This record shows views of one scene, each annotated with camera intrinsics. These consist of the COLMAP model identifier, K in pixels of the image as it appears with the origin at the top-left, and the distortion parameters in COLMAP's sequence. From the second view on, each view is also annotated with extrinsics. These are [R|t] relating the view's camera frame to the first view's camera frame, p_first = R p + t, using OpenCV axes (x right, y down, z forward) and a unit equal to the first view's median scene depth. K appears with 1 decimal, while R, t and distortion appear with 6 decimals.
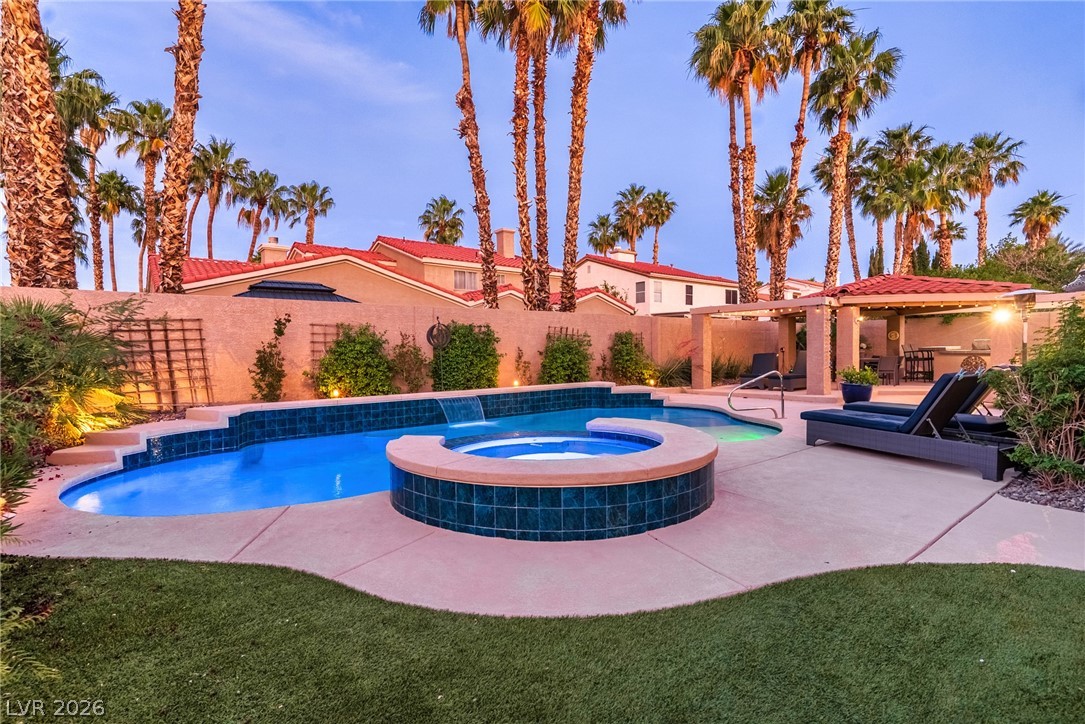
lens RADIAL K [[532.5, 0, 538.7], [0, 532.5, 363.7], [0, 0, 1]] dist [0.001566, -0.001045]
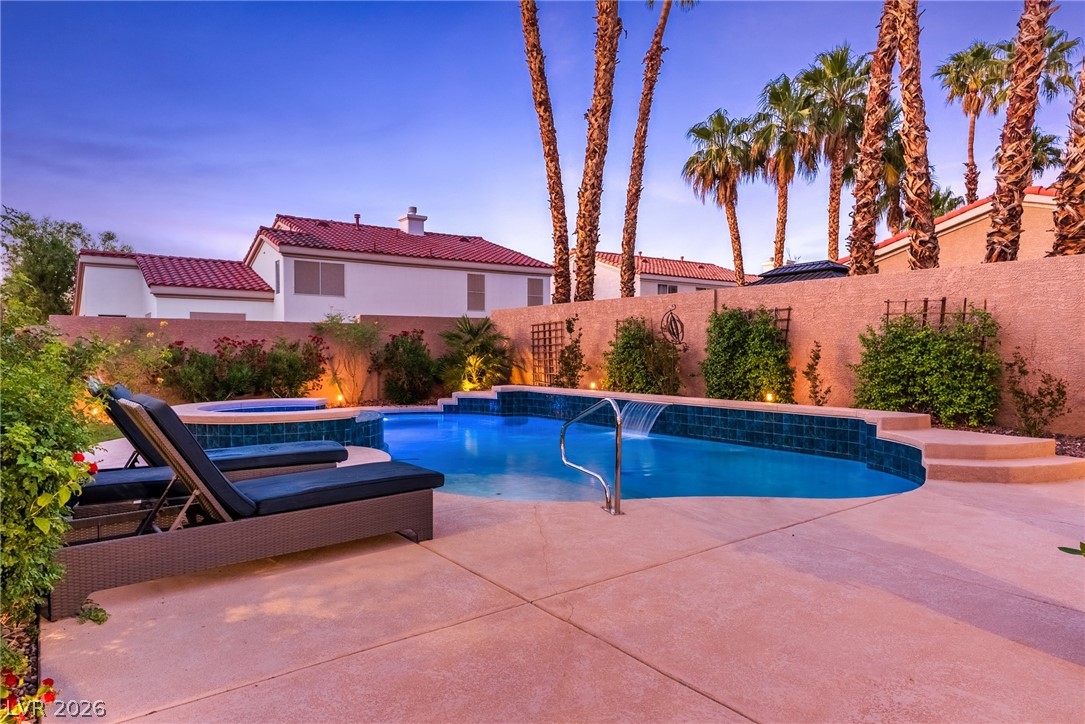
lens RADIAL K [[680.0, 0, 539.0], [0, 680.0, 357.2], [0, 0, 1]] dist [-0.009419, 0.001556]
pose [[-0.005271, 0.035021, -0.999373, 1.126390], [-0.015720, 0.999260, 0.035100, -0.055797], [0.999863, 0.015895, -0.004716, 0.984344]]
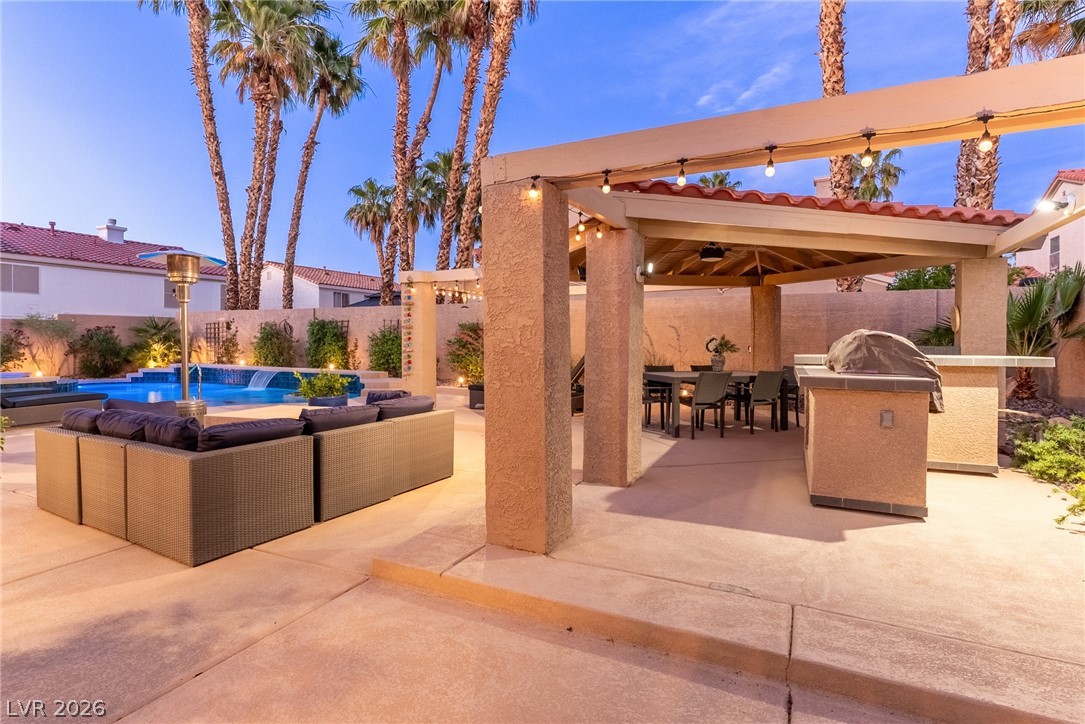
lens RADIAL K [[532.5, 0, 534.9], [0, 532.5, 342.3], [0, 0, 1]] dist [0.001566, -0.001045]
pose [[0.457224, 0.033002, -0.888739, 1.844172], [-0.035089, 0.999203, 0.019052, -0.090678], [0.888659, 0.022474, 0.458017, 1.157314]]
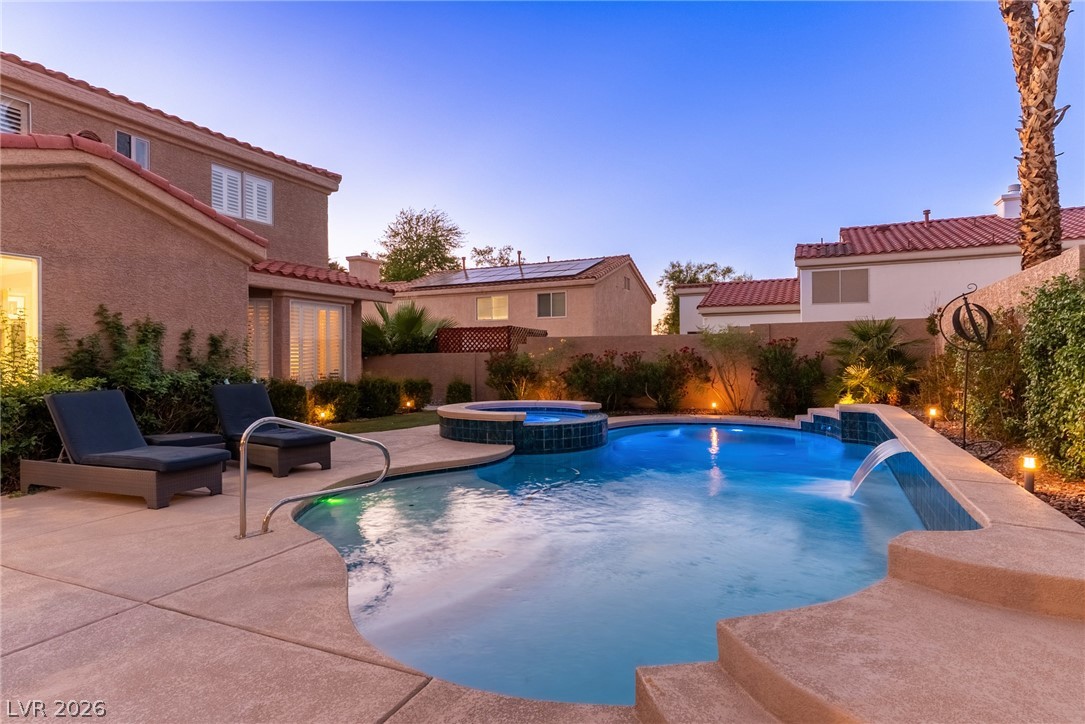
lens RADIAL K [[577.3, 0, 535.7], [0, 577.3, 360.9], [0, 0, 1]] dist [-0.004677, 0.000306]
pose [[-0.882730, 0.031292, -0.468837, 0.546877], [0.019535, 0.999361, 0.029921, -0.056959], [0.469474, 0.017253, -0.882778, 1.587315]]
